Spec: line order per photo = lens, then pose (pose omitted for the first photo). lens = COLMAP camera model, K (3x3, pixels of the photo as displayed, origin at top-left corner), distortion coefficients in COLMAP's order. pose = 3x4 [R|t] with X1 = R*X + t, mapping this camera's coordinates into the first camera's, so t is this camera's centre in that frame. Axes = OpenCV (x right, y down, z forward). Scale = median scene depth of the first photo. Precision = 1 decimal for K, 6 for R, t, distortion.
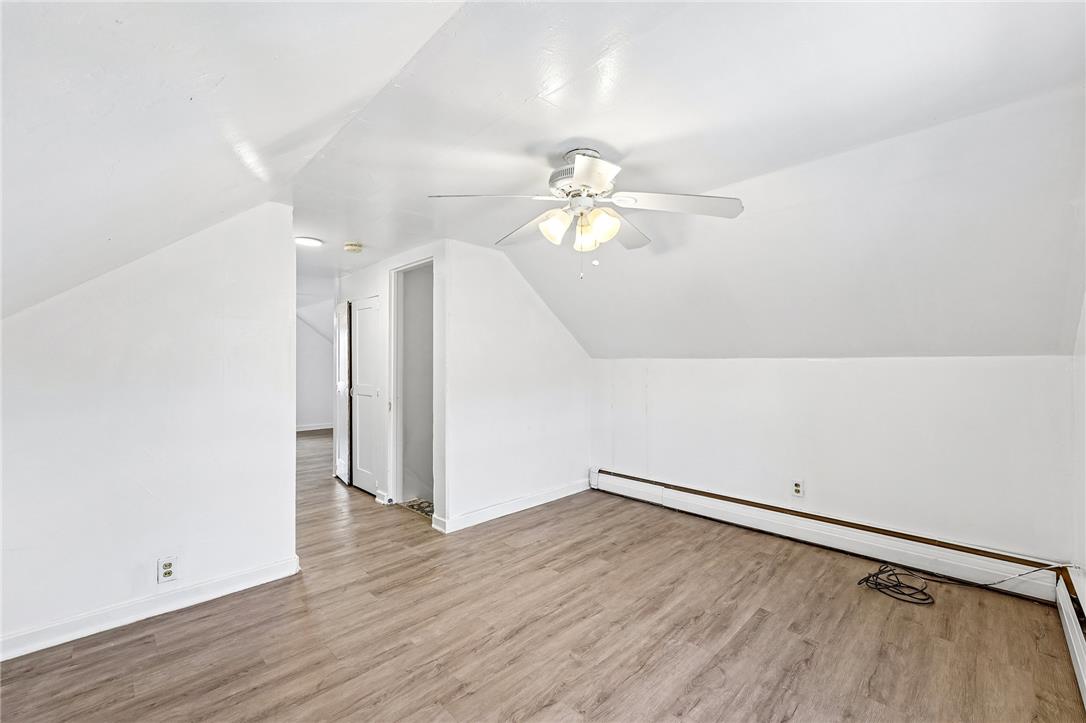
lens RADIAL K [[447.6, 0, 540.5], [0, 447.6, 362.9], [0, 0, 1]] dist [0.002019, -0.000153]
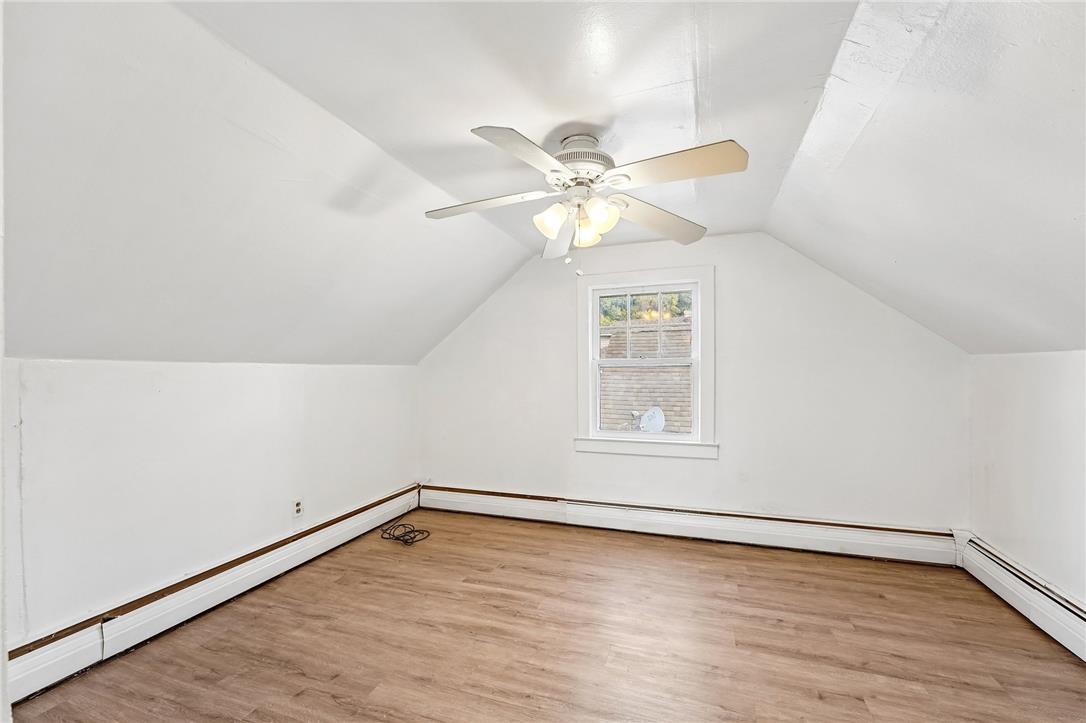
lens RADIAL K [[447.6, 0, 541.6], [0, 447.6, 367.3], [0, 0, 1]] dist [0.002019, -0.000153]
pose [[-0.433357, 0.006292, 0.901200, -0.572970], [0.003184, 0.999980, -0.005451, 0.001316], [-0.901217, 0.000507, -0.433368, 1.172228]]
